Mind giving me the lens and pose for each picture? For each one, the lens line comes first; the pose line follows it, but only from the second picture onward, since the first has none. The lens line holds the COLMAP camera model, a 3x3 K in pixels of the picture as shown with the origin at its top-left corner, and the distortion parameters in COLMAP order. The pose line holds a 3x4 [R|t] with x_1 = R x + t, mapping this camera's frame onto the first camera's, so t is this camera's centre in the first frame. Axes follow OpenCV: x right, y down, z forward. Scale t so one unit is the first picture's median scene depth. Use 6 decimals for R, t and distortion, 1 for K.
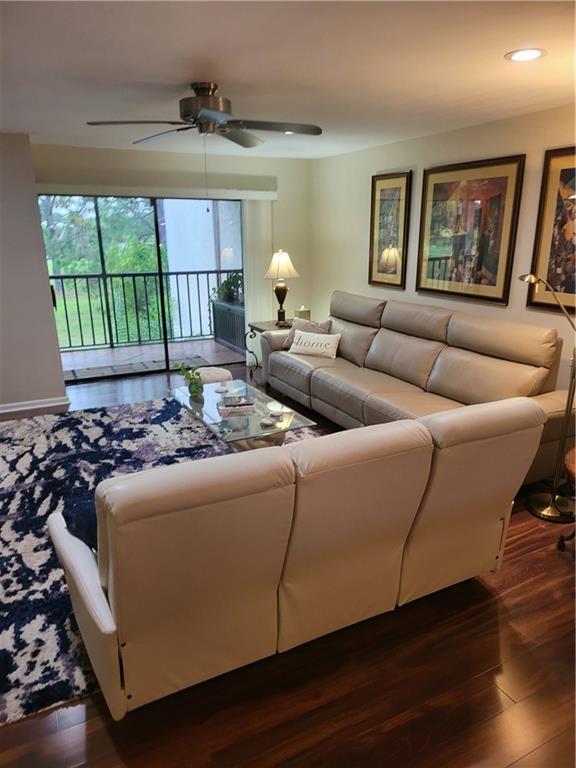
lens RADIAL K [[532.7, 0, 289.9], [0, 532.7, 388.0], [0, 0, 1]] dist [0.066713, -0.079673]
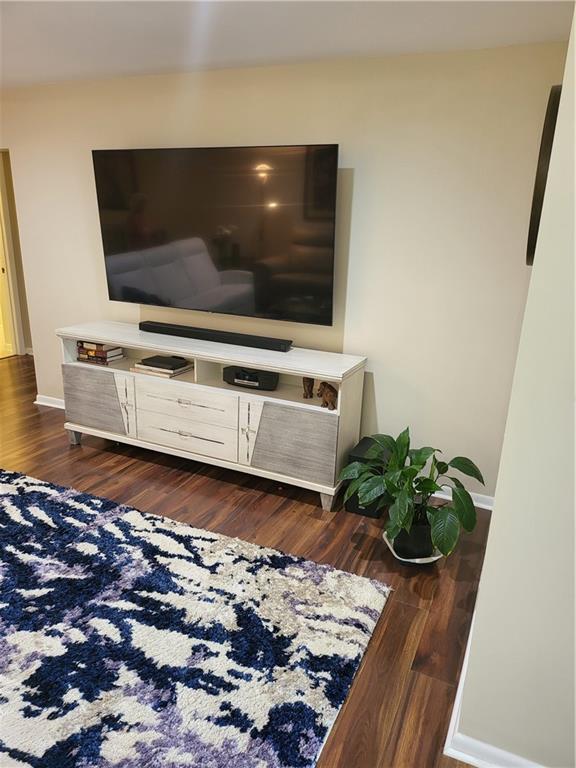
lens RADIAL K [[532.7, 0, 289.9], [0, 532.7, 388.0], [0, 0, 1]] dist [0.066713, -0.079673]
pose [[-0.793427, 0.157279, -0.587994, -0.235777], [-0.205826, 0.839798, 0.502370, -0.375956], [0.572808, 0.519618, -0.633946, 1.337213]]
